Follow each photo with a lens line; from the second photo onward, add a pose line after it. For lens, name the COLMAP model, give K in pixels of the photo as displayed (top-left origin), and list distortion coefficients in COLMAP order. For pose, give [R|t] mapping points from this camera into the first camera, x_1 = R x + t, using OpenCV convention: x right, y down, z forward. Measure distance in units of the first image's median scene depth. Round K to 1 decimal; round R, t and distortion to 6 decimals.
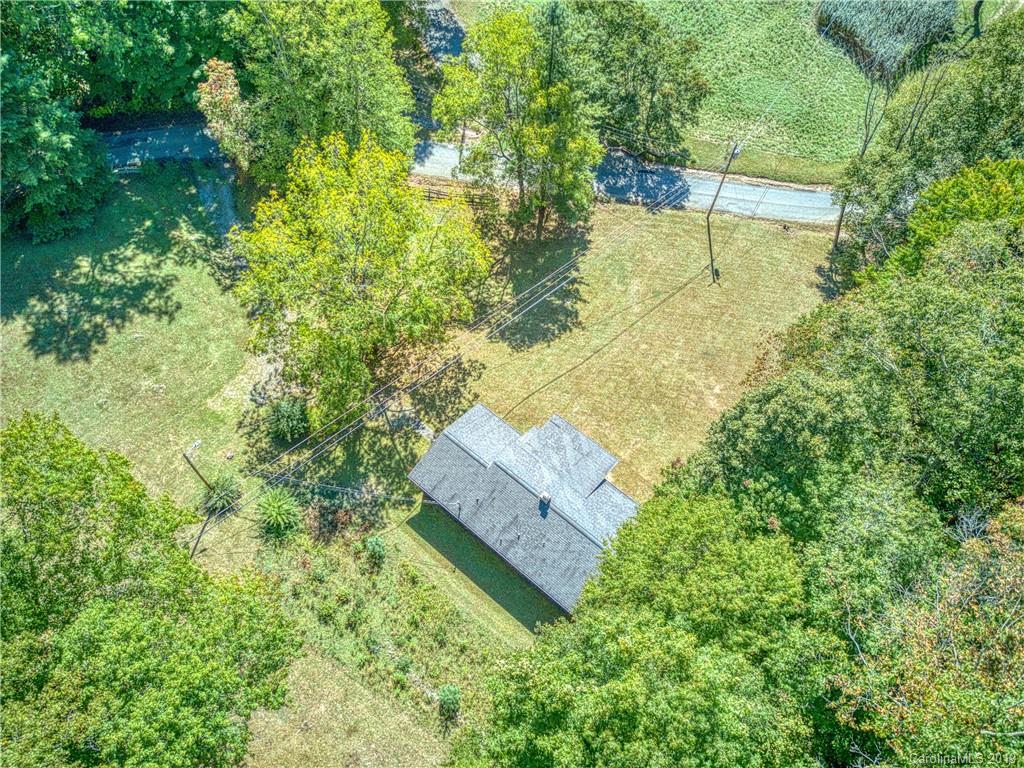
lens RADIAL K [[815.8, 0, 512.0], [0, 815.8, 384.0], [0, 0, 1]] dist [0.003704, -0.000049]
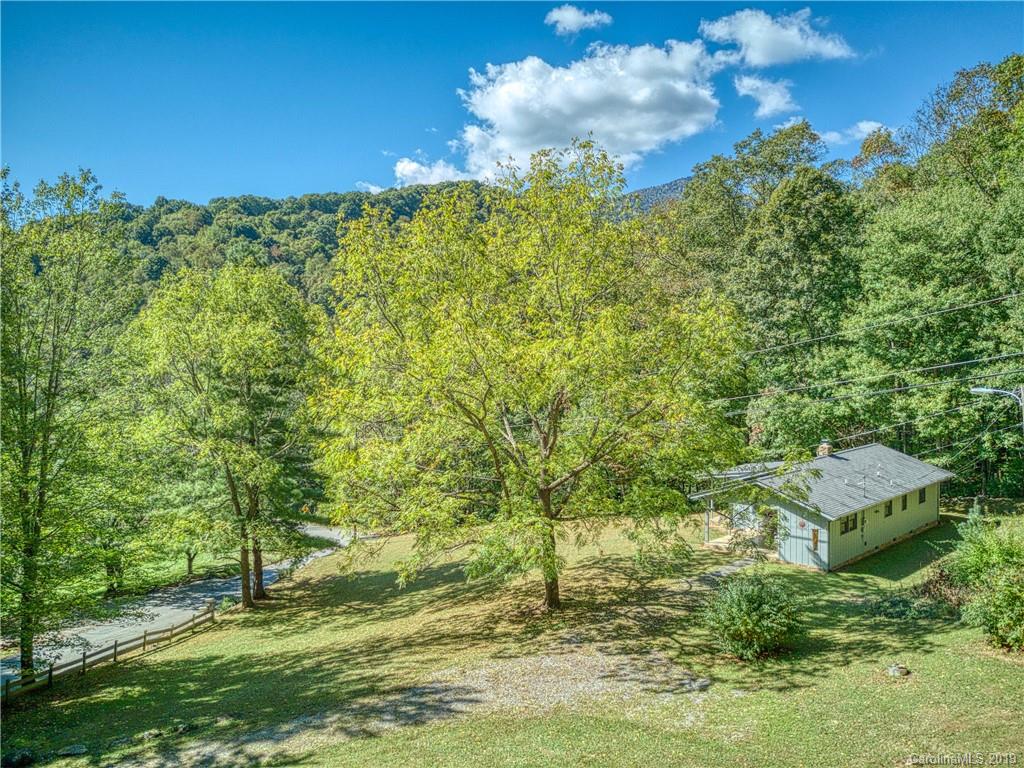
lens RADIAL K [[791.8, 0, 511.2], [0, 791.8, 376.2], [0, 0, 1]] dist [0.004947, -0.011030]
pose [[0.105866, -0.026359, 0.994031, -0.666574], [0.874135, 0.478982, -0.080395, -0.095327], [-0.474004, 0.877429, 0.073749, 0.861721]]
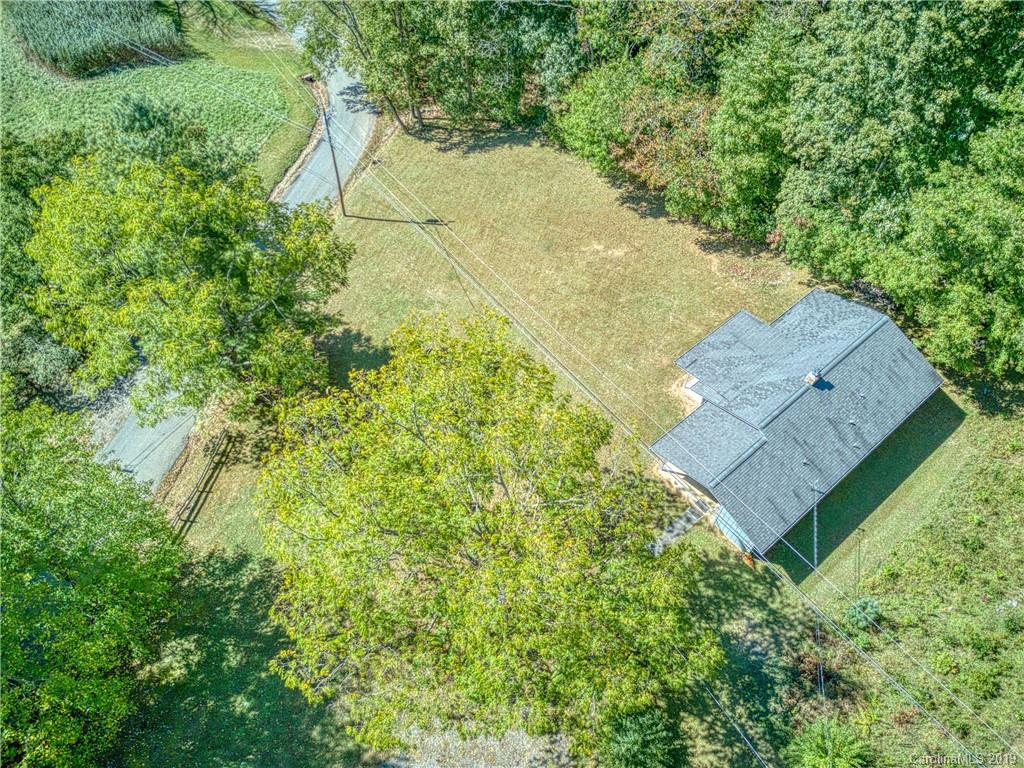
lens RADIAL K [[789.4, 0, 507.2], [0, 789.4, 383.9], [0, 0, 1]] dist [0.005233, -0.001093]
pose [[0.166371, -0.822082, 0.544520, -0.362243], [0.863942, 0.387712, 0.321377, -0.304246], [-0.475315, 0.416966, 0.774735, 0.461820]]
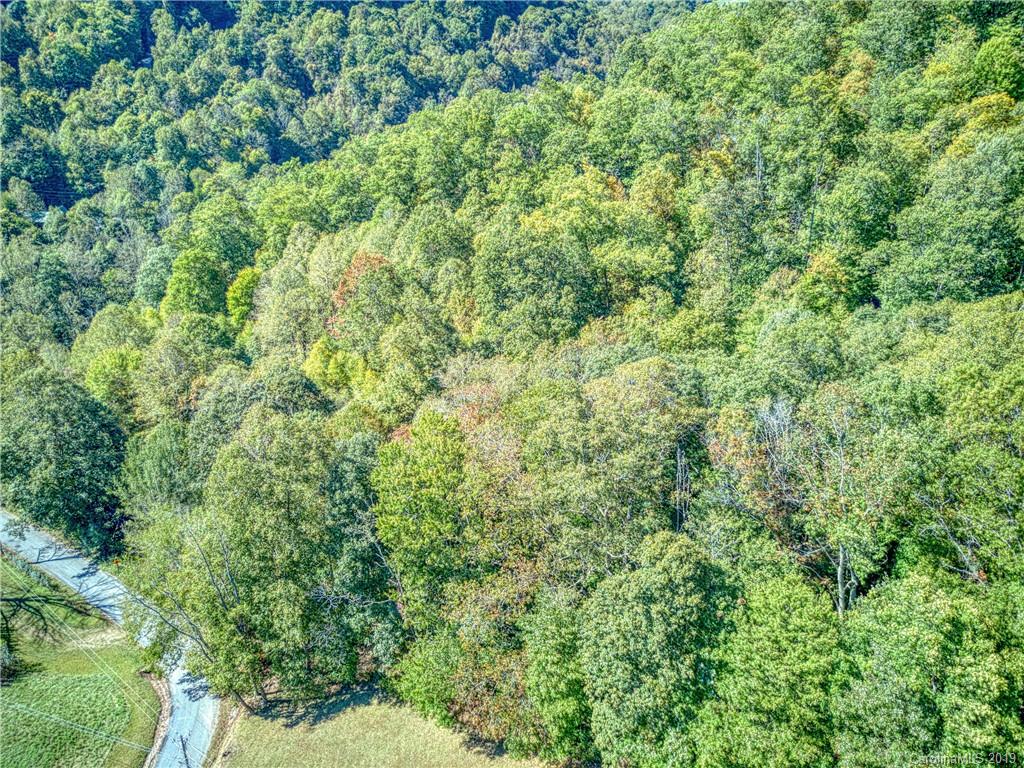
lens RADIAL K [[787.2, 0, 509.0], [0, 787.2, 384.5], [0, 0, 1]] dist [-0.002291, -0.000687]
pose [[-0.130630, -0.428052, 0.894263, -0.382820], [0.870298, 0.382536, 0.310236, -0.423705], [-0.474886, 0.818802, 0.322562, 0.279599]]
